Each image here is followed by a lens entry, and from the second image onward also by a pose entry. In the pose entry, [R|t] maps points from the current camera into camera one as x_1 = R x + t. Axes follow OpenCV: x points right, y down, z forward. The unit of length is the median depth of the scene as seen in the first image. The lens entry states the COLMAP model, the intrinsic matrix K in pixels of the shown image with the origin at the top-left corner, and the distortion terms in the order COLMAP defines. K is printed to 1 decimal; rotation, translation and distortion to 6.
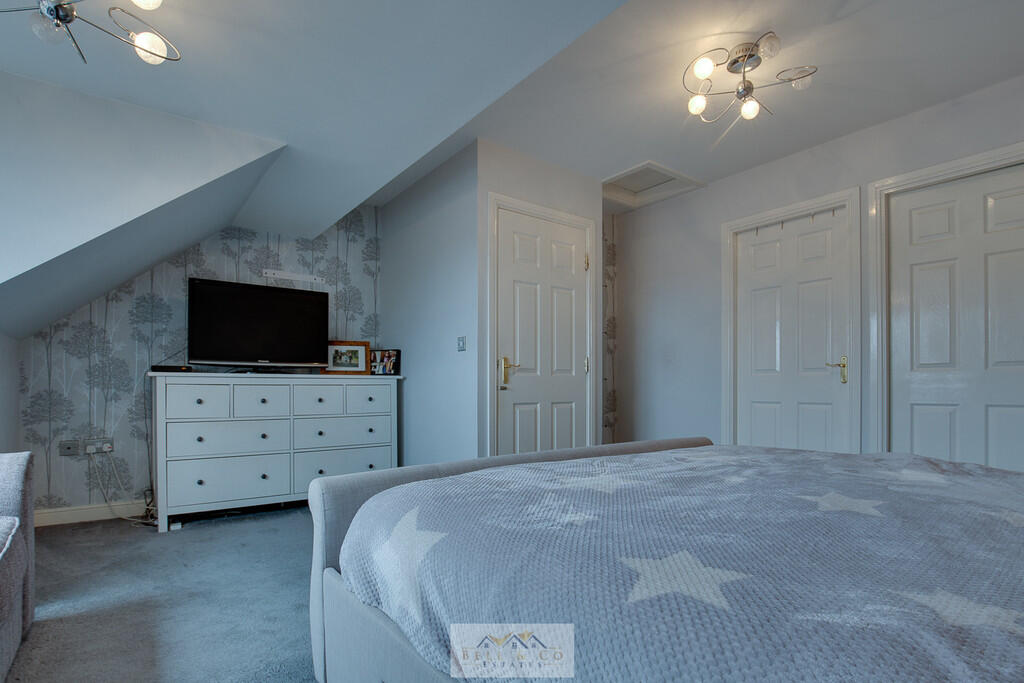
lens RADIAL K [[486.5, 0, 516.8], [0, 486.5, 355.0], [0, 0, 1]] dist [-0.032129, 0.000415]
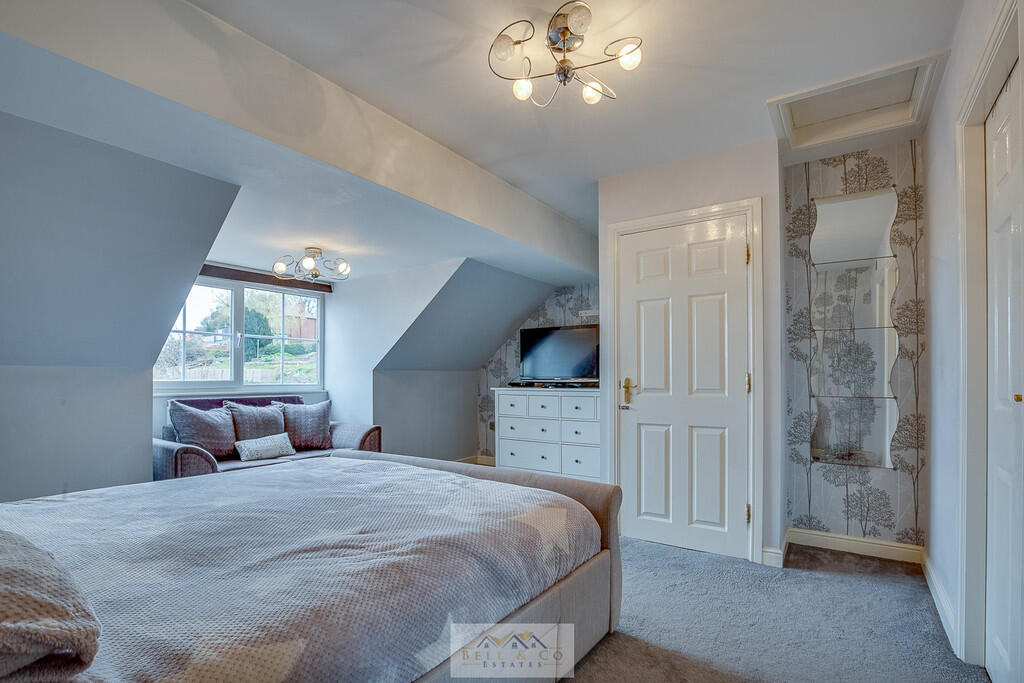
lens RADIAL K [[486.5, 0, 516.8], [0, 486.5, 355.0], [0, 0, 1]] dist [-0.032129, 0.000415]
pose [[0.313608, -0.042088, -0.948619, 0.878783], [0.049647, 0.998378, -0.027883, -0.026331], [0.948254, -0.038351, 0.315189, 0.449979]]
